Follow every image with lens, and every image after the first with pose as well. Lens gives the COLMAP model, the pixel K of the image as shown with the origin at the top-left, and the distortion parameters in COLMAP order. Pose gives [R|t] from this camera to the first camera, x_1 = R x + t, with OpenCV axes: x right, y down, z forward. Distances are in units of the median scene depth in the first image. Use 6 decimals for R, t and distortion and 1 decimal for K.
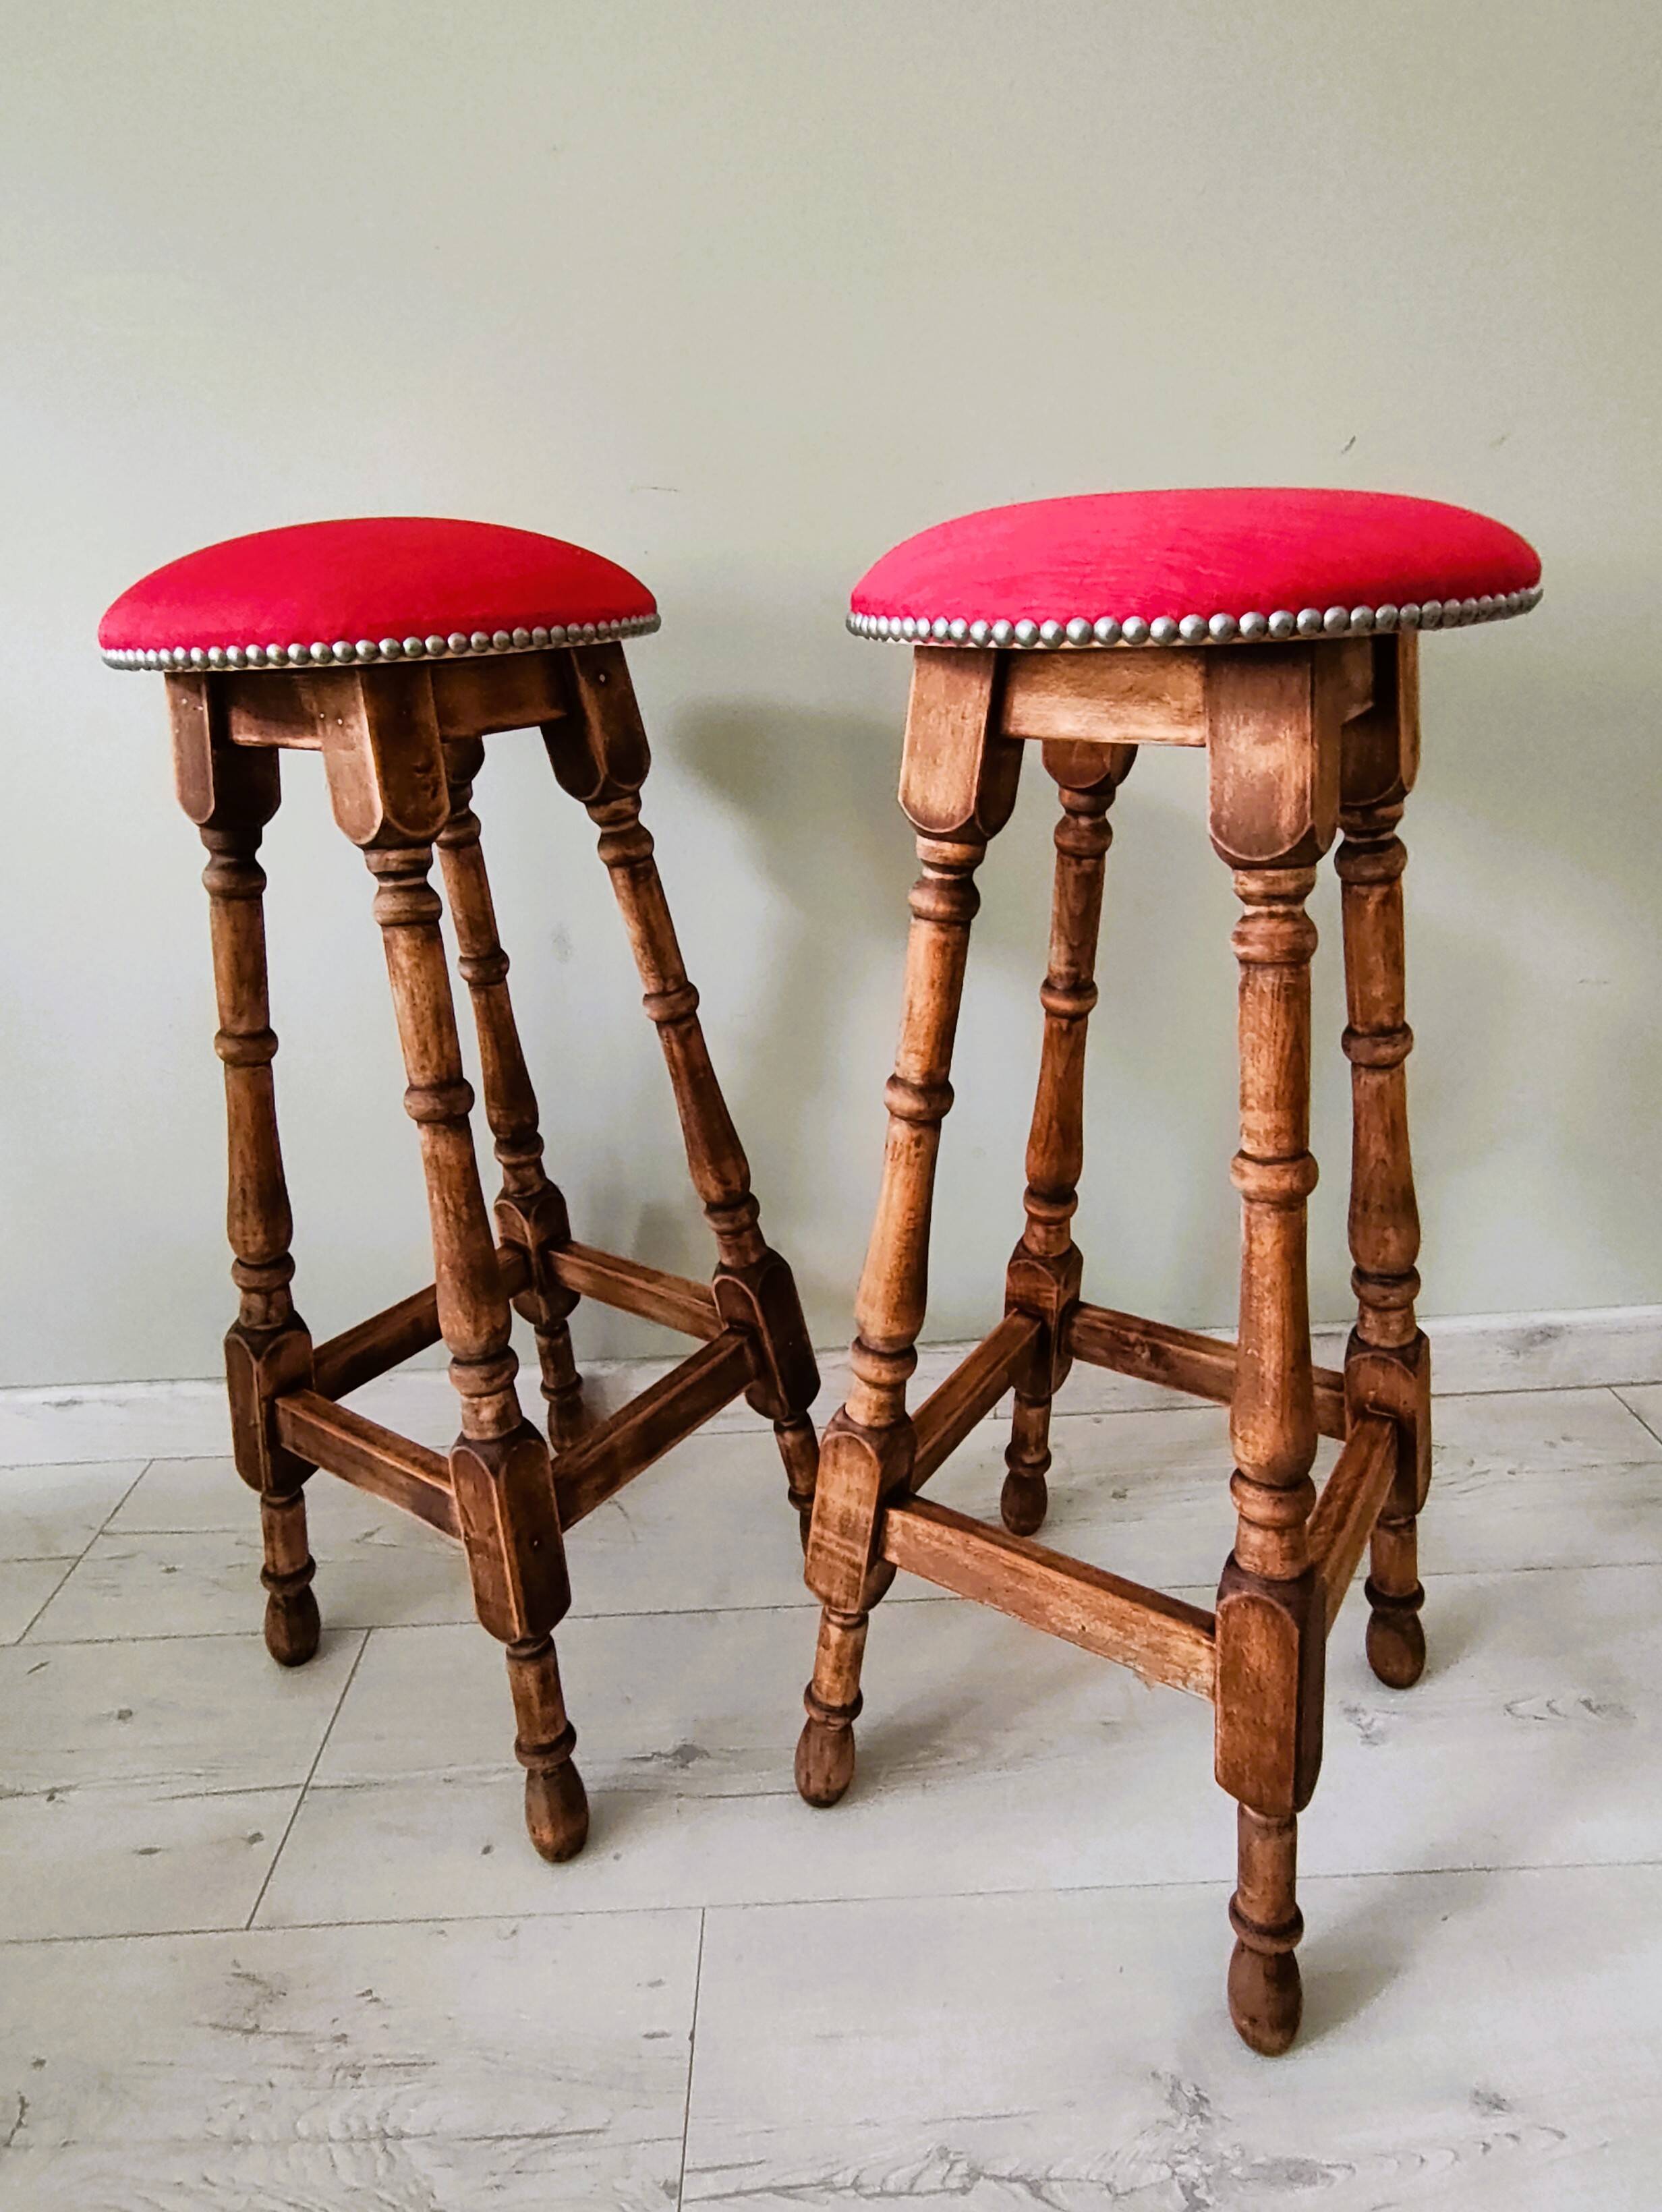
lens RADIAL K [[1274.5, 0, 818.6], [0, 1274.5, 1165.6], [0, 0, 1]] dist [-0.002094, 0.004027]
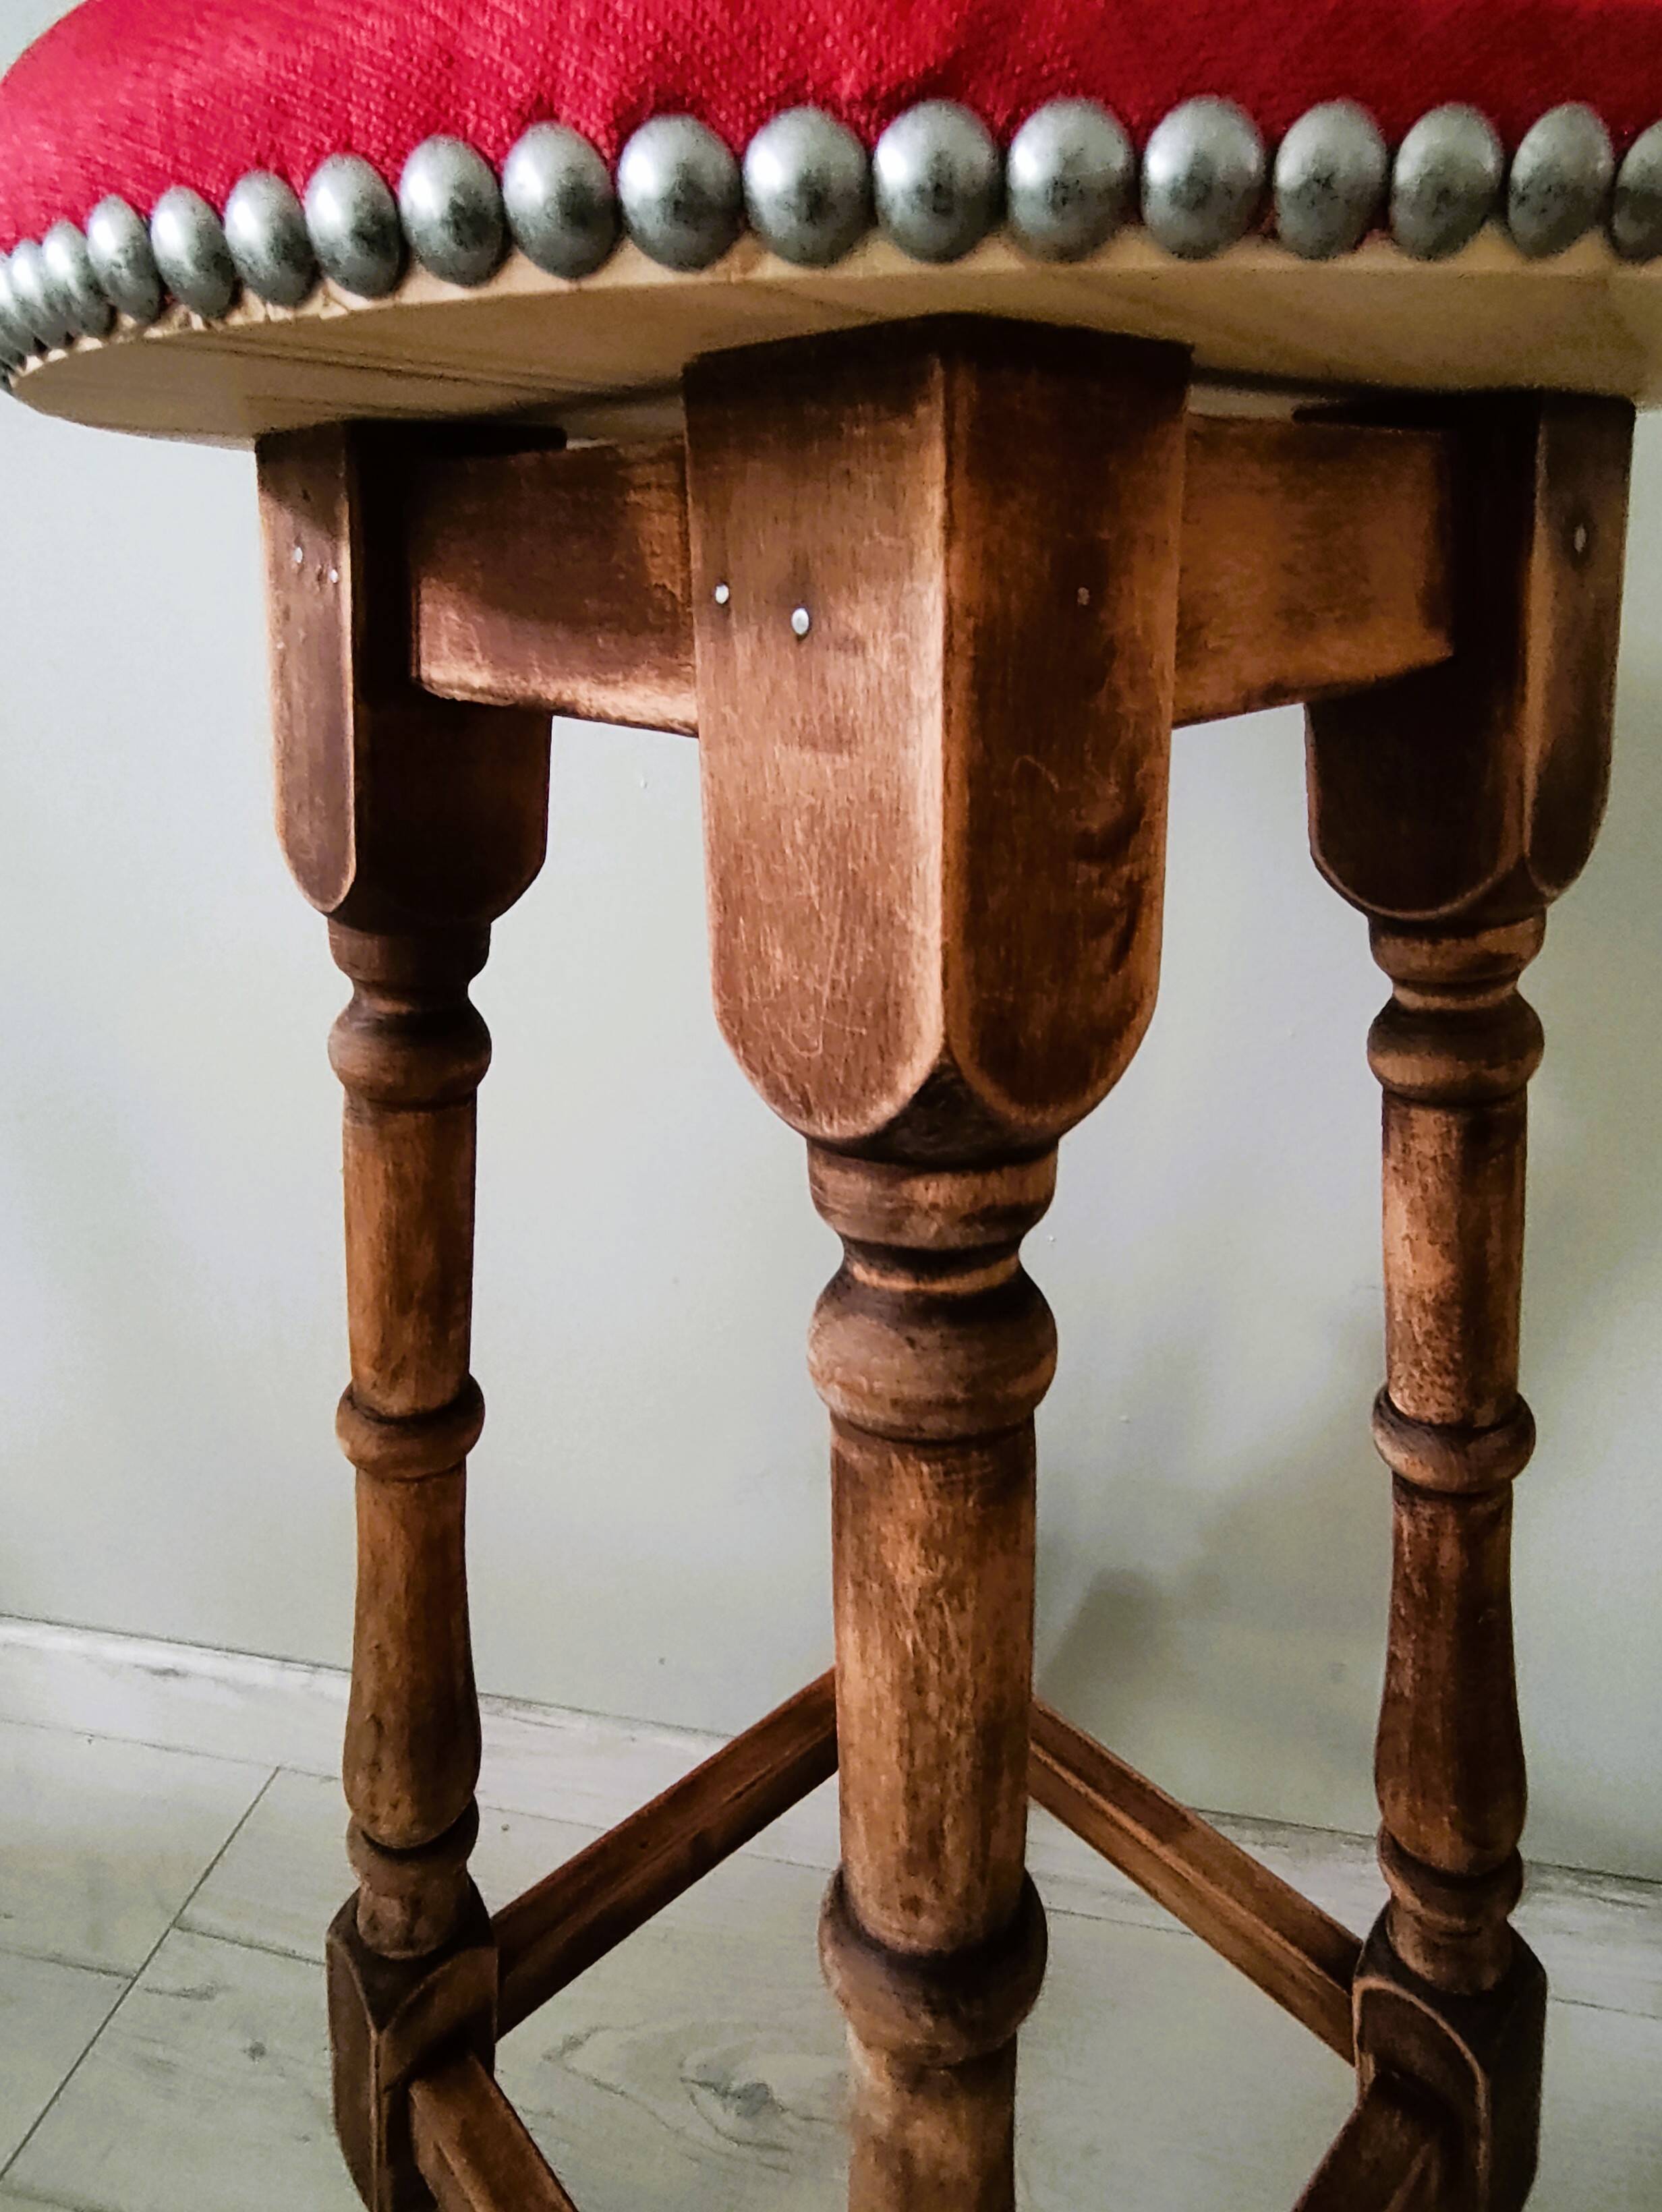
lens RADIAL K [[1168.9, 0, 801.9], [0, 1168.9, 1147.3], [0, 0, 1]] dist [0.003112, 0.001271]
pose [[0.977502, 0.121471, -0.172437, -0.267922], [-0.114588, 0.992186, 0.049364, -0.216949], [0.177085, -0.028494, 0.983783, 0.647100]]
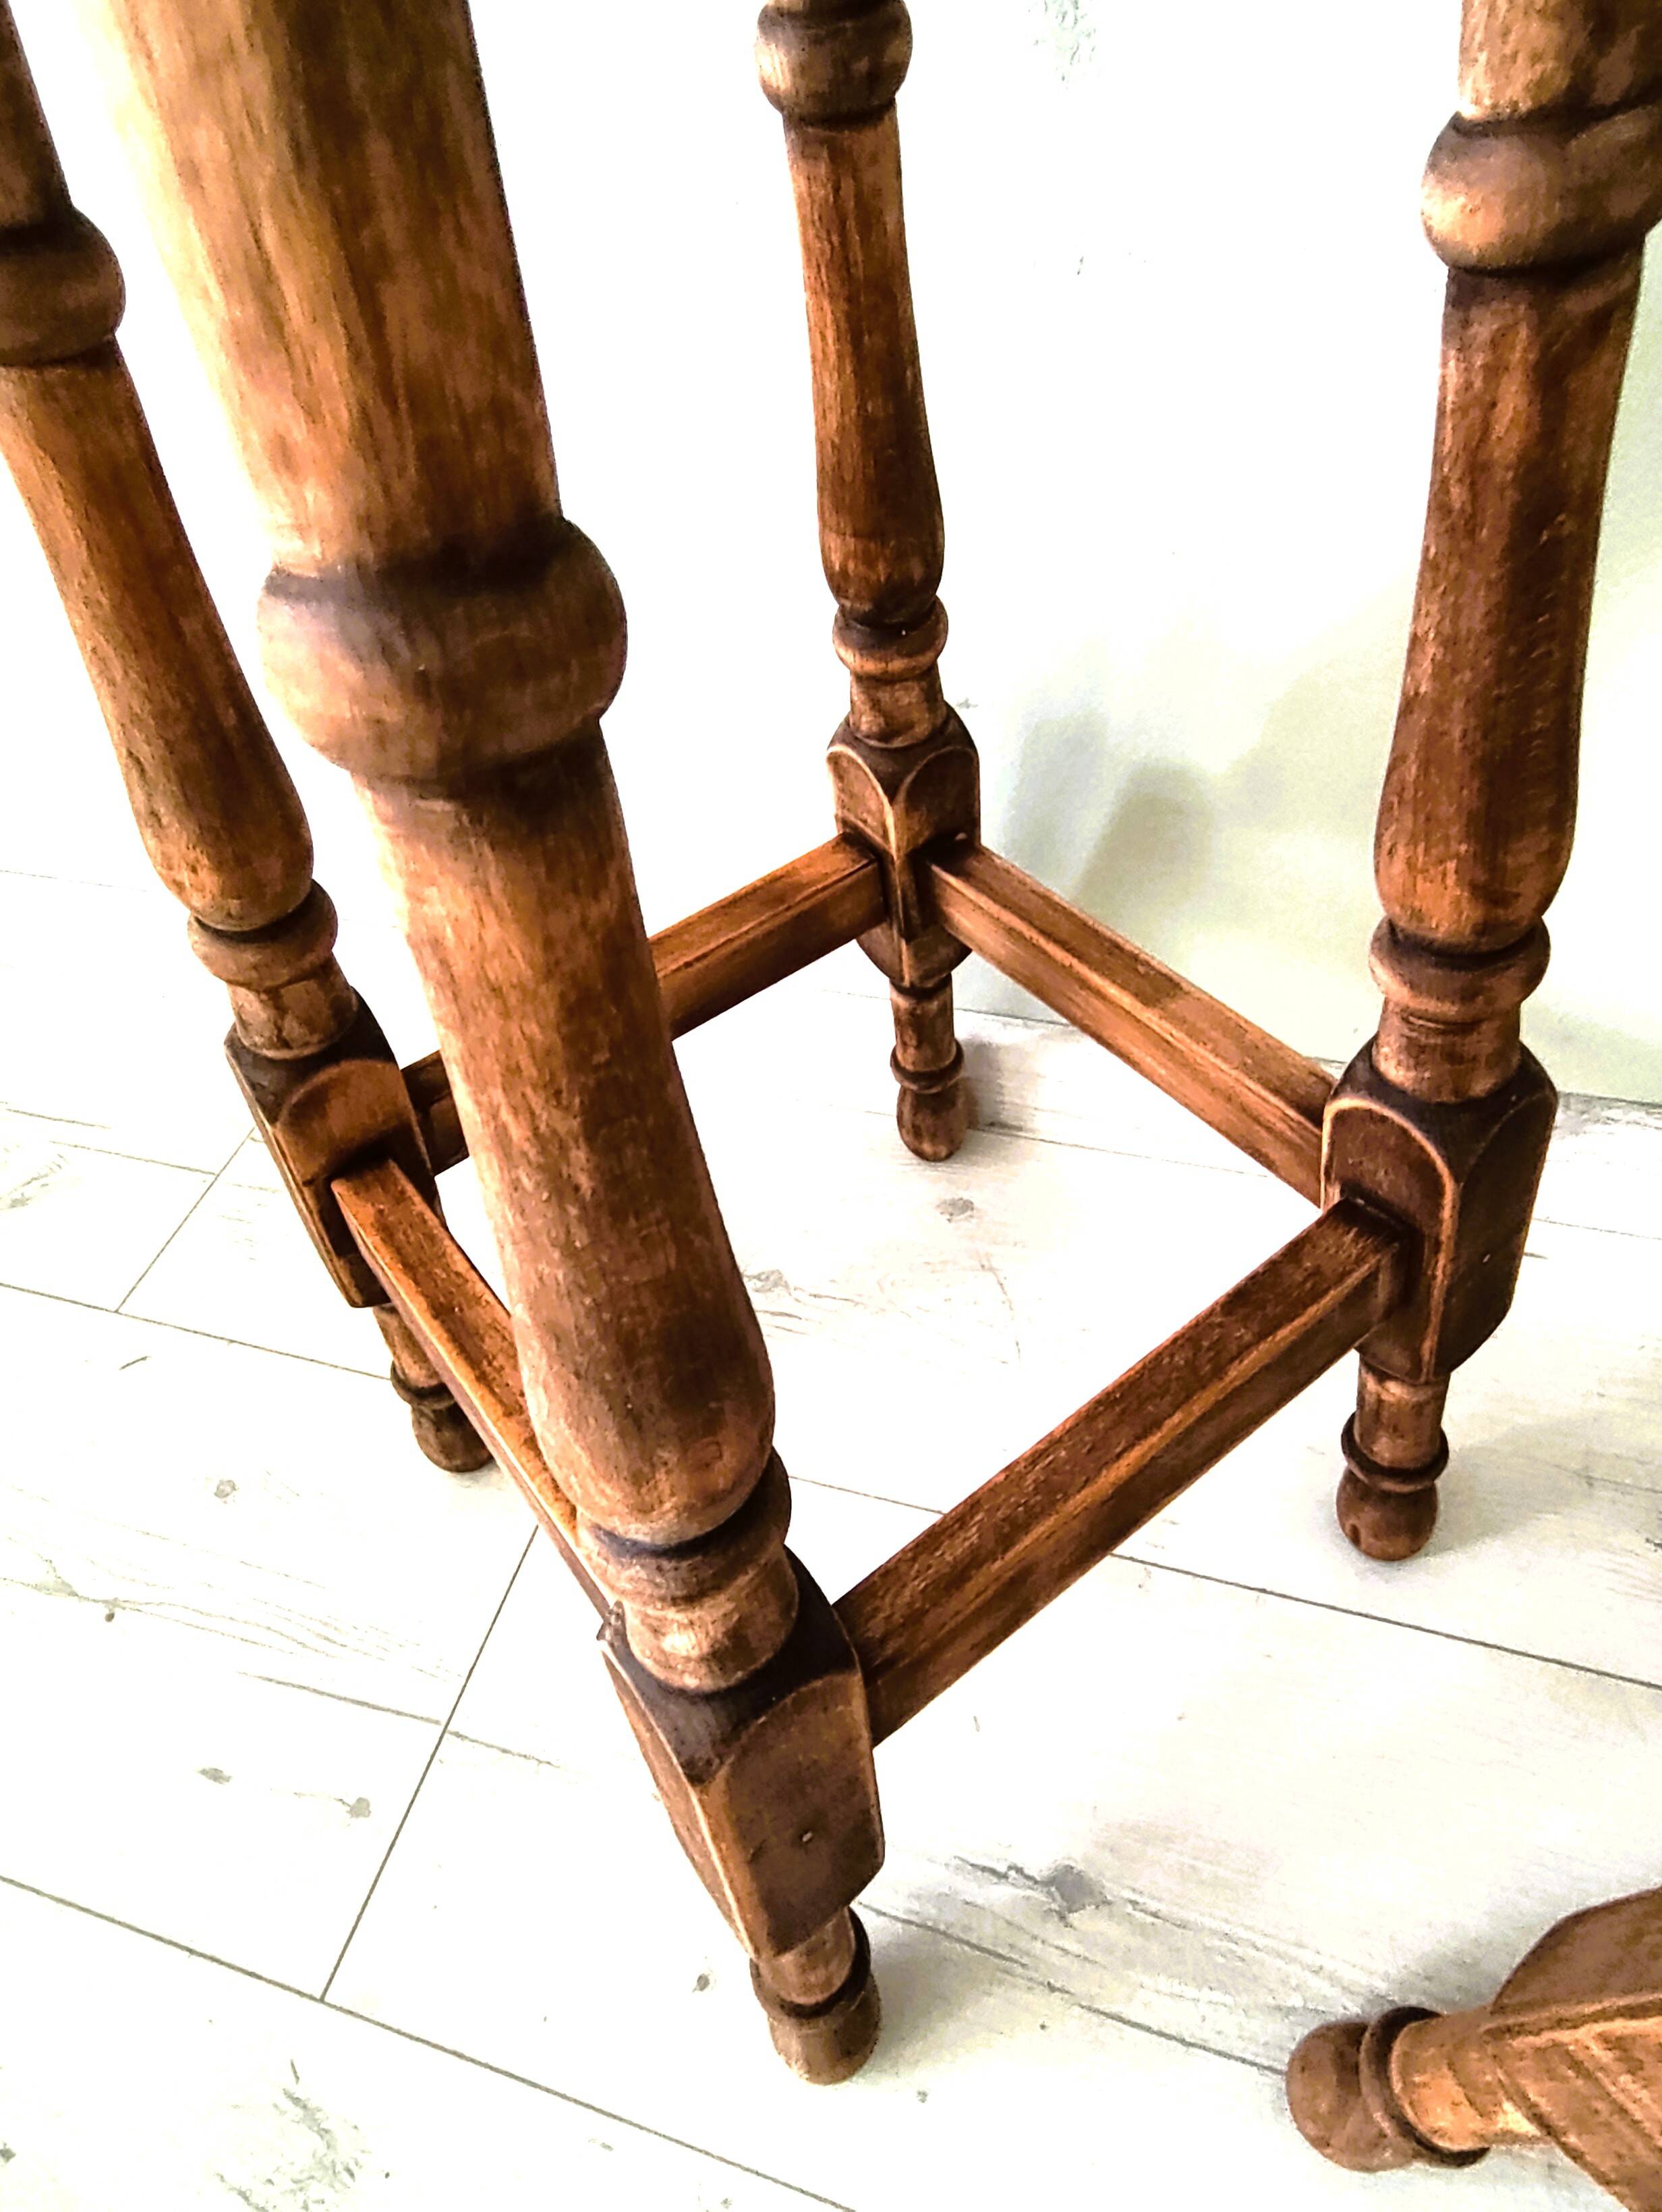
lens RADIAL K [[1155.1, 0, 857.1], [0, 1155.1, 1053.3], [0, 0, 1]] dist [0.000347, 0.002630]
pose [[0.958018, 0.194100, -0.211012, -0.169153], [-0.086066, 0.896736, 0.434116, -0.067687], [0.273484, -0.397731, 0.875795, 0.746114]]
